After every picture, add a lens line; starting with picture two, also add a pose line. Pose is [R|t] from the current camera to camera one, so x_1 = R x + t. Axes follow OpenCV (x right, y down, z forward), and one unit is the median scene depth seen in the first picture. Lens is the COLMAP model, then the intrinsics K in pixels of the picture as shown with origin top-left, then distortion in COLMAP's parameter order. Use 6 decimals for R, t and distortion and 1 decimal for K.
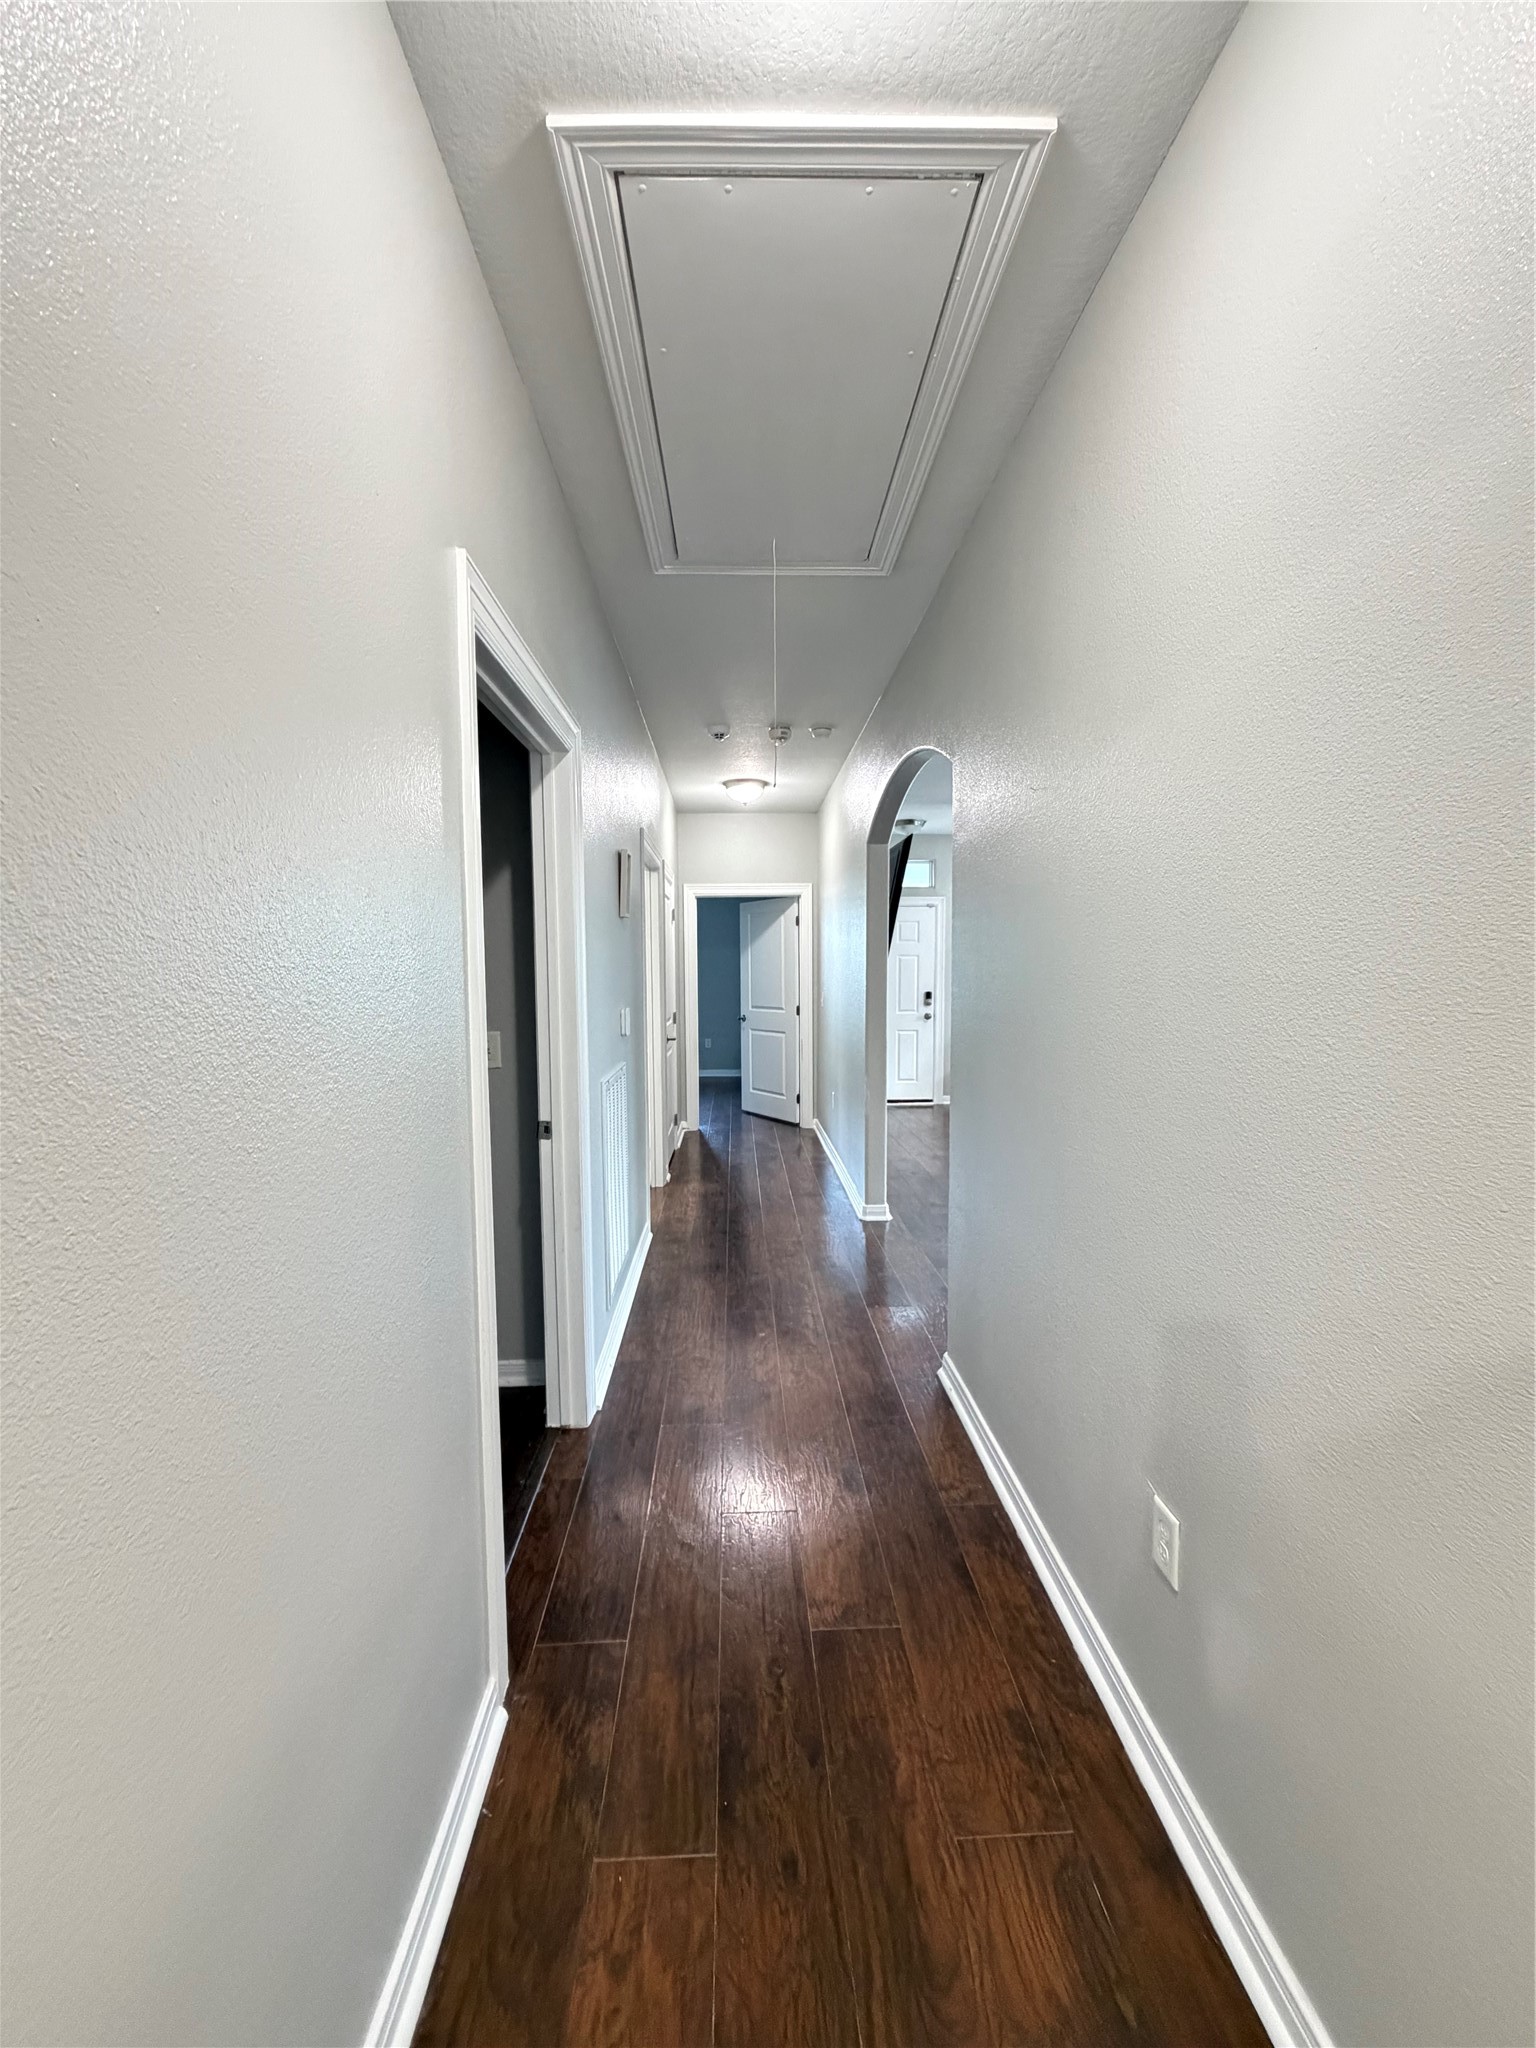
lens RADIAL K [[826.6, 0, 764.1], [0, 826.6, 1021.4], [0, 0, 1]] dist [0.001848, 0.000297]
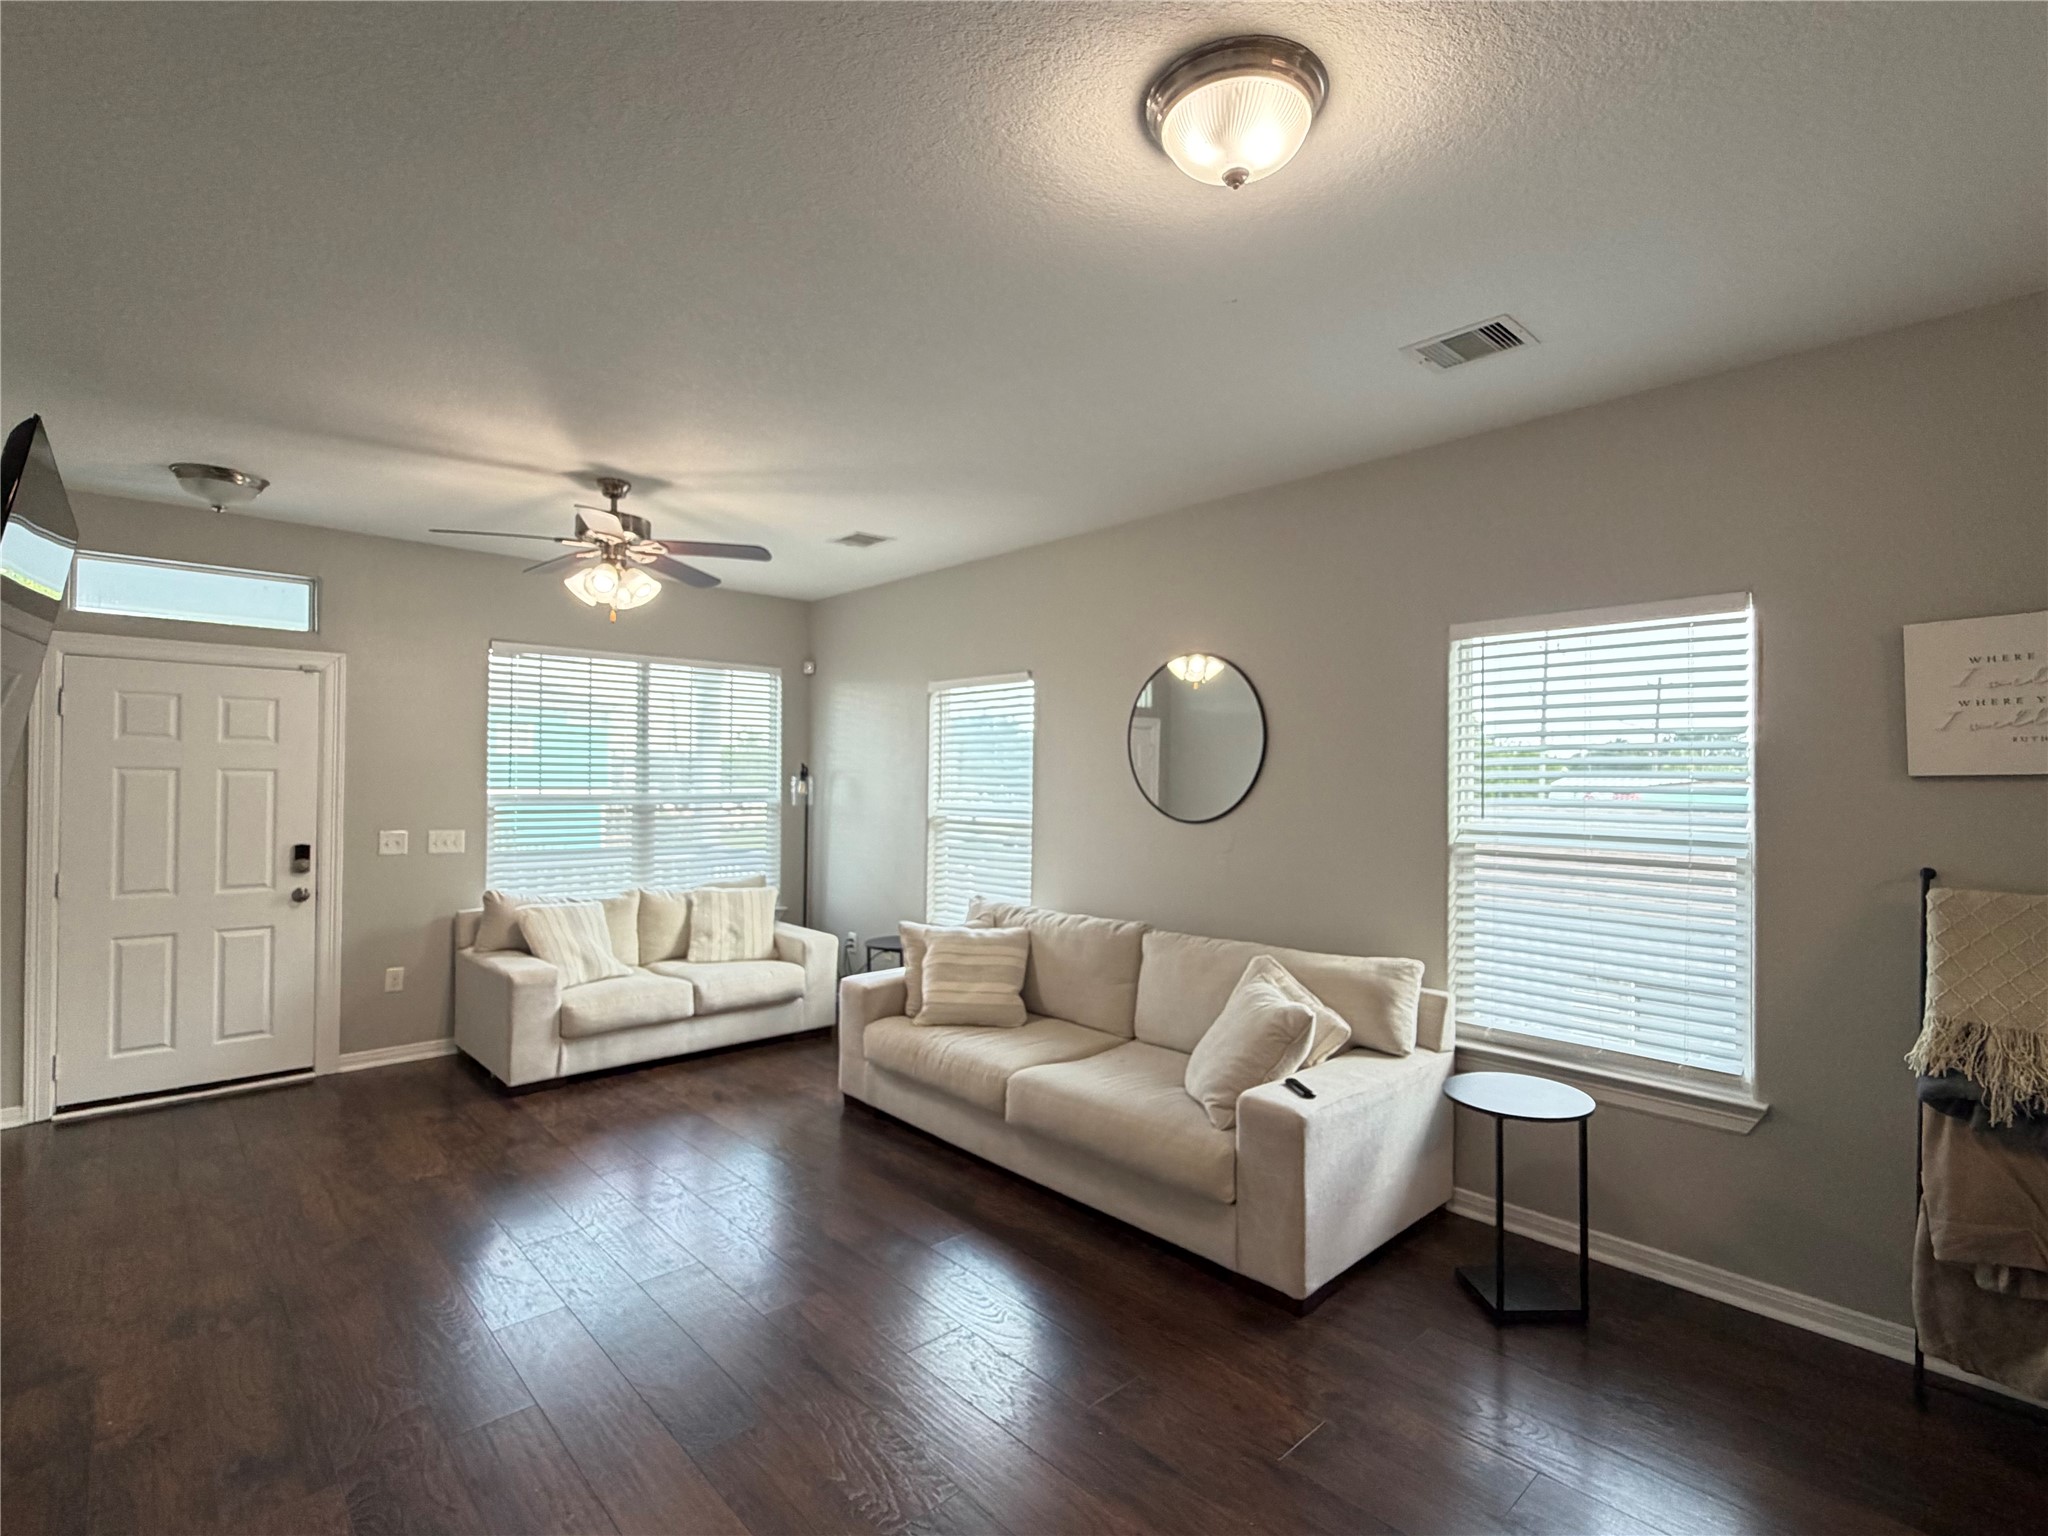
lens RADIAL K [[956.4, 0, 1022.5], [0, 956.4, 774.5], [0, 0, 1]] dist [-0.003426, 0.000681]
pose [[0.752581, 0.013640, 0.658358, 0.147156], [0.033022, 0.997746, -0.058419, -0.030238], [-0.657671, 0.065705, 0.750434, 0.298068]]
